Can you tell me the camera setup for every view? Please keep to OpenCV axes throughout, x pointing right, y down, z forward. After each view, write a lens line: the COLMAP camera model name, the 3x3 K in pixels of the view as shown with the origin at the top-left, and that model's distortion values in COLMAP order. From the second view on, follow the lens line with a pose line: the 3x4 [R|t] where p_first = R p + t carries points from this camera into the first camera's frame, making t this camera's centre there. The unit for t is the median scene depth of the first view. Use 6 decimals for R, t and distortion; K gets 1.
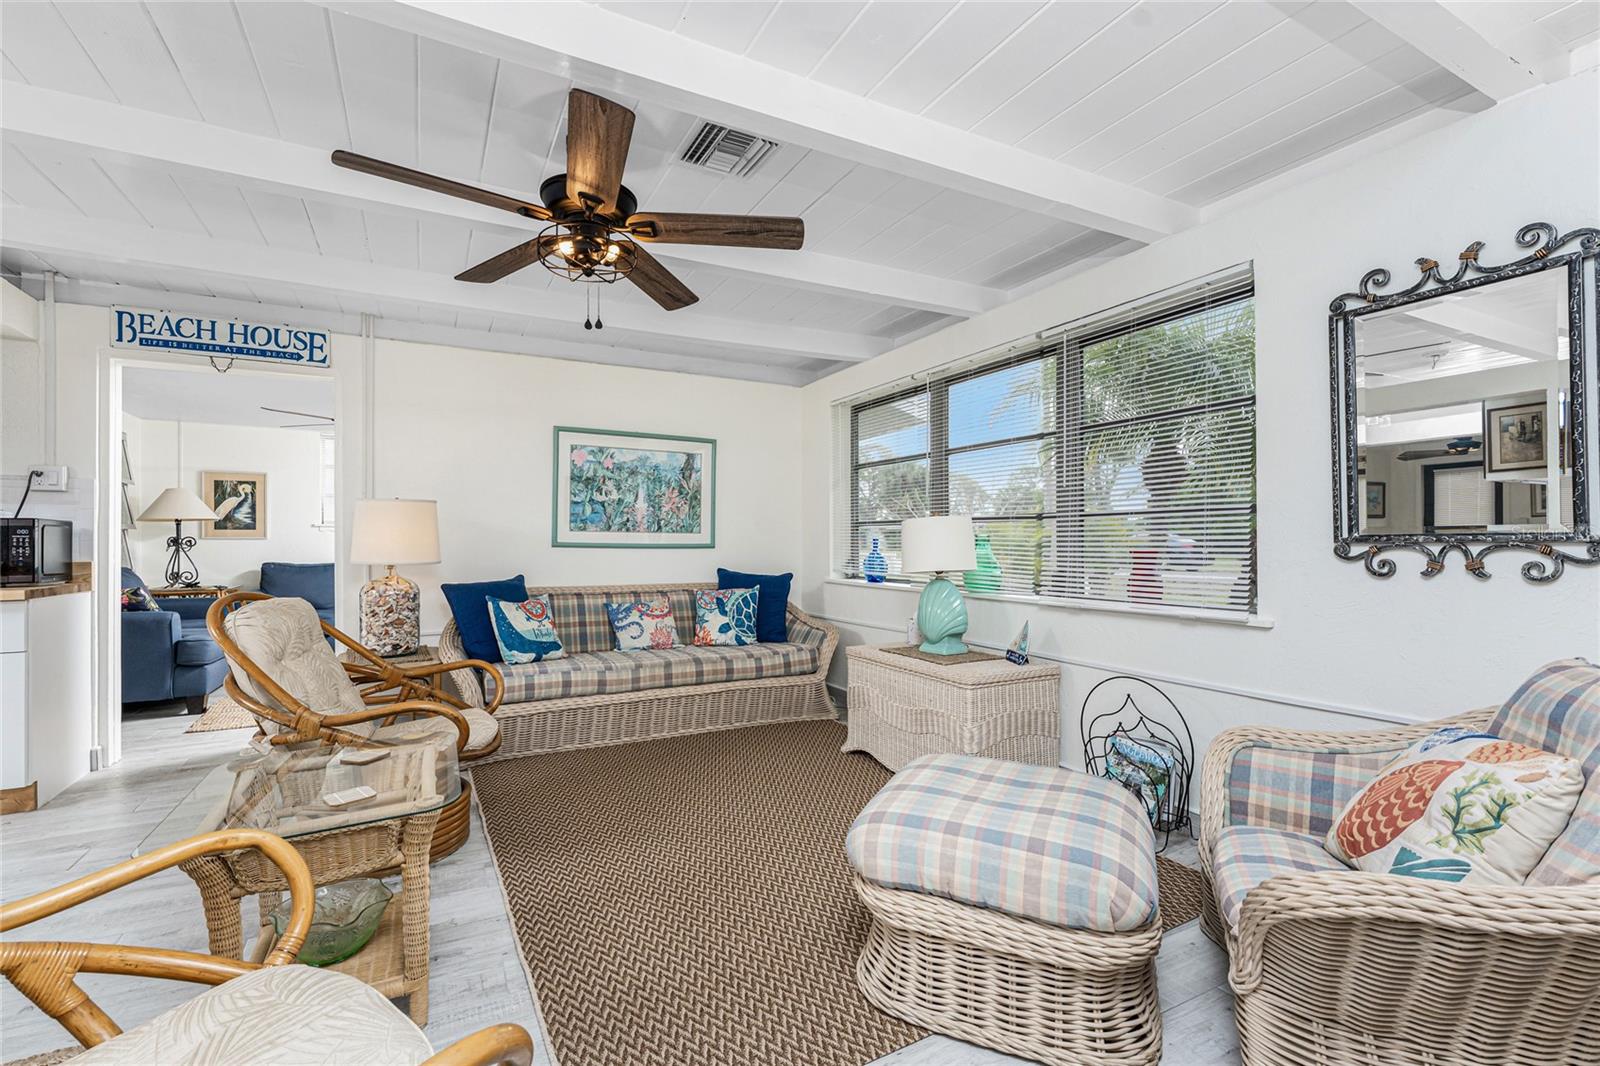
lens RADIAL K [[691.7, 0, 800.0], [0, 691.7, 537.8], [0, 0, 1]] dist [0.001129, 0.000102]
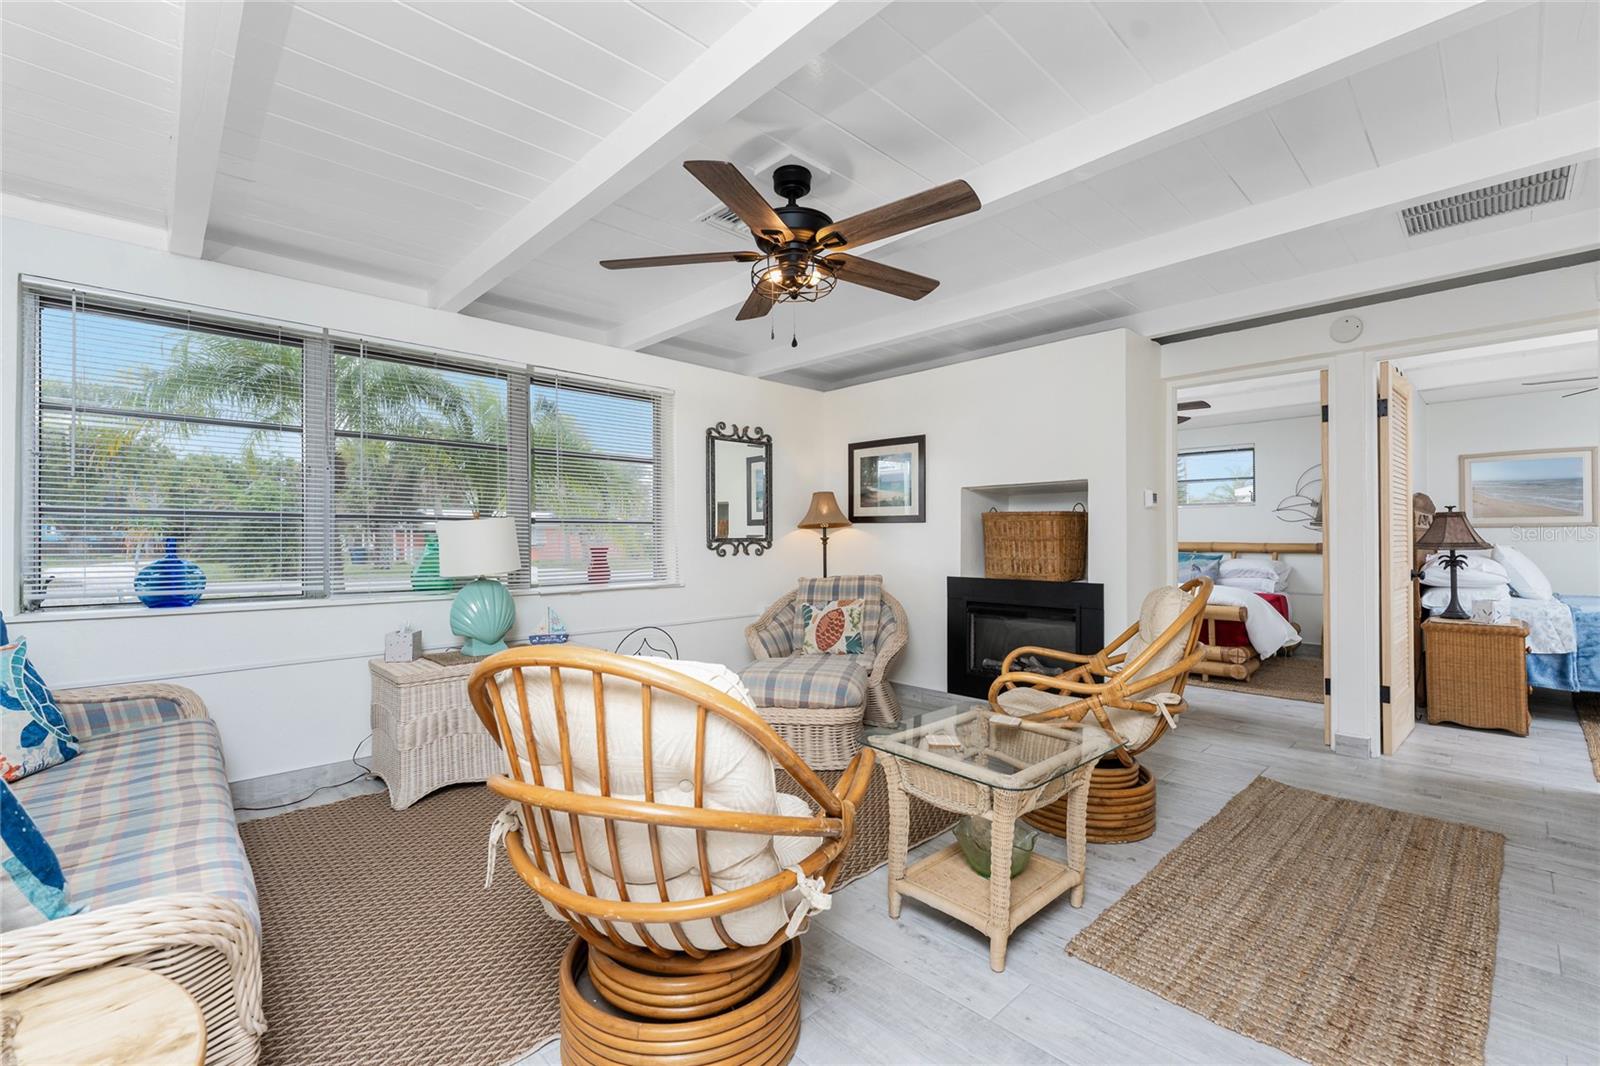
lens RADIAL K [[691.7, 0, 799.7], [0, 691.7, 534.1], [0, 0, 1]] dist [0.001129, 0.000102]
pose [[-0.267318, 0.010876, 0.963547, -0.746871], [-0.002675, 0.999924, -0.012029, 0.005069], [-0.963605, -0.005793, -0.267269, 0.708668]]
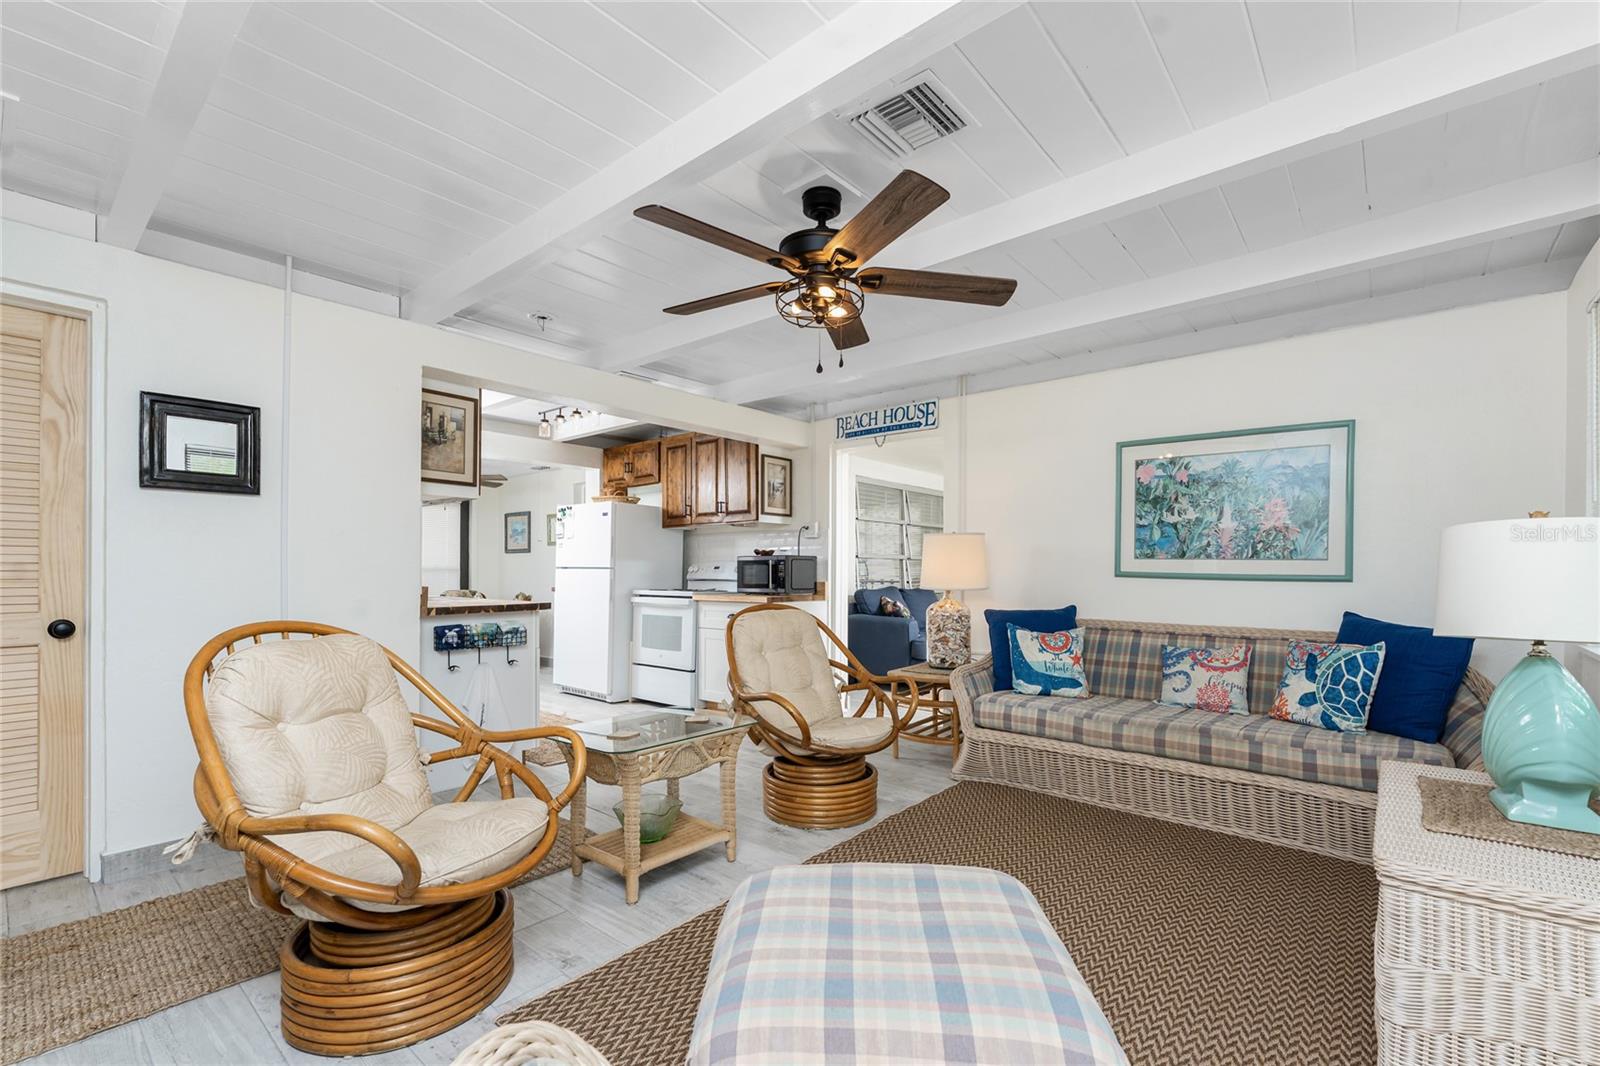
lens RADIAL K [[691.7, 0, 797.1], [0, 691.7, 571.7], [0, 0, 1]] dist [0.001129, 0.000102]
pose [[0.379582, 0.007450, -0.925128, 0.364331], [0.002258, 0.999957, 0.008980, -0.002602], [0.925155, -0.005497, 0.379549, 0.305672]]
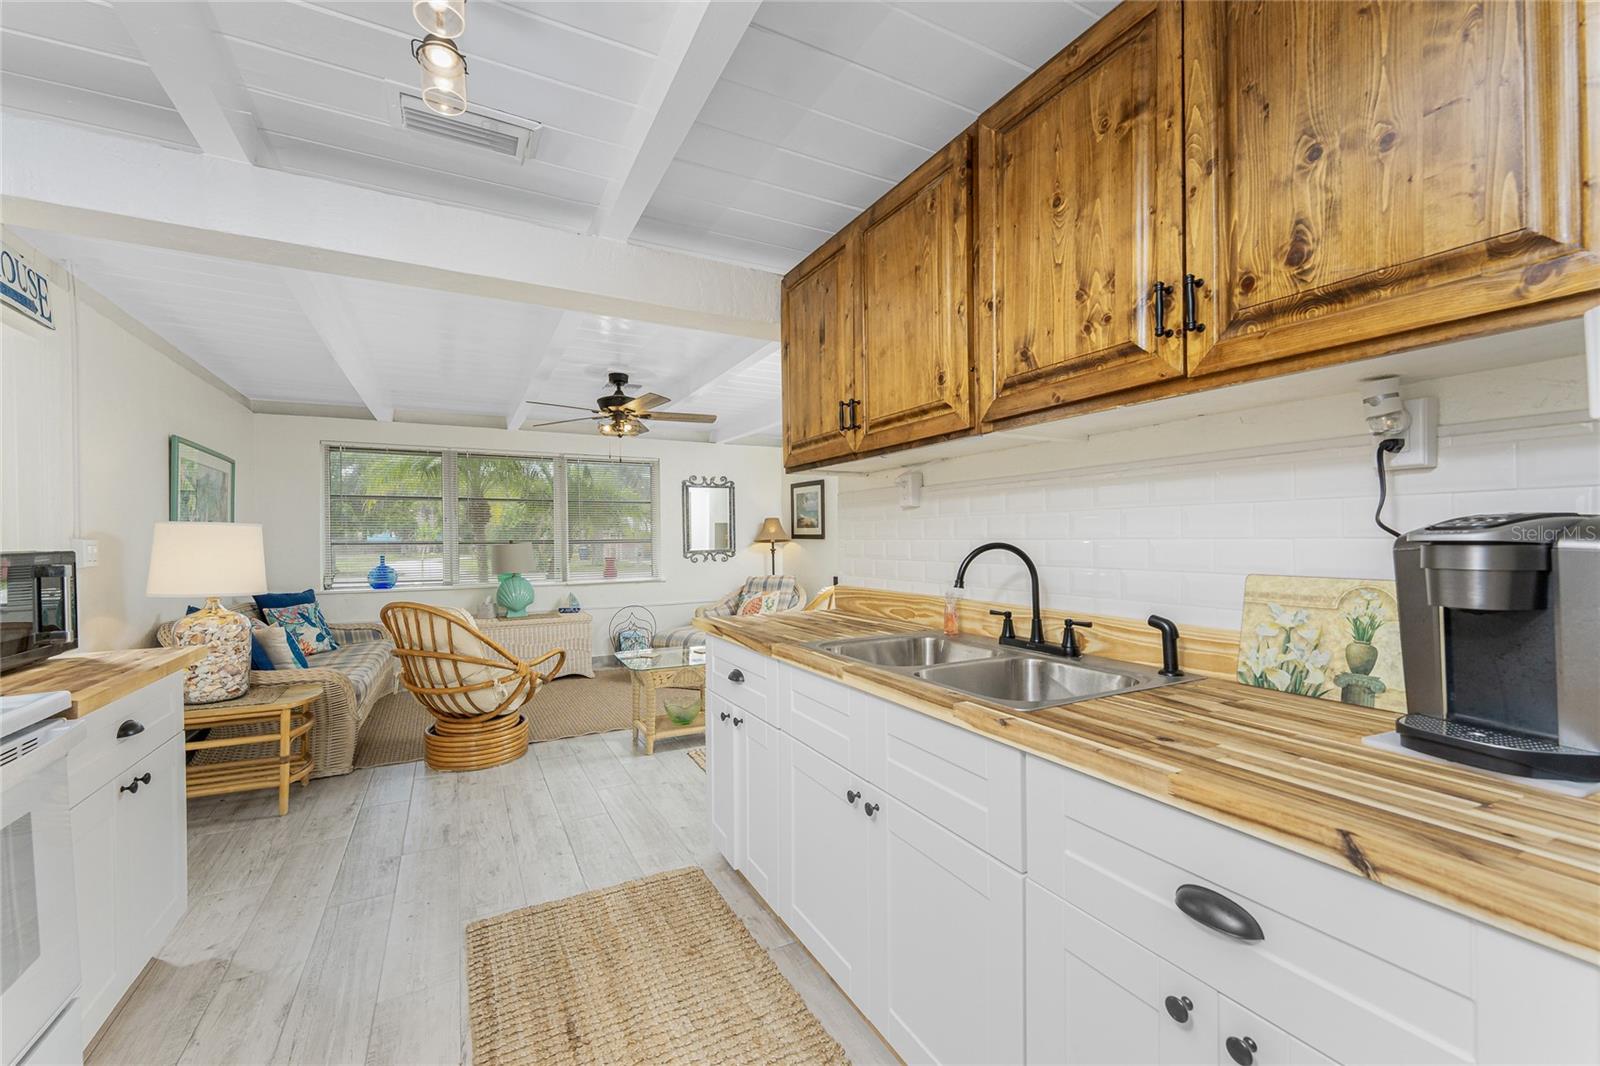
lens RADIAL K [[636.3, 0, 788.5], [0, 636.3, 535.3], [0, 0, 1]] dist [-0.003195, -0.000189]
pose [[0.009876, 0.007280, 0.999925, -1.251949], [0.002093, 0.999971, -0.007301, -0.029557], [-0.999949, 0.002165, 0.009861, 0.252974]]
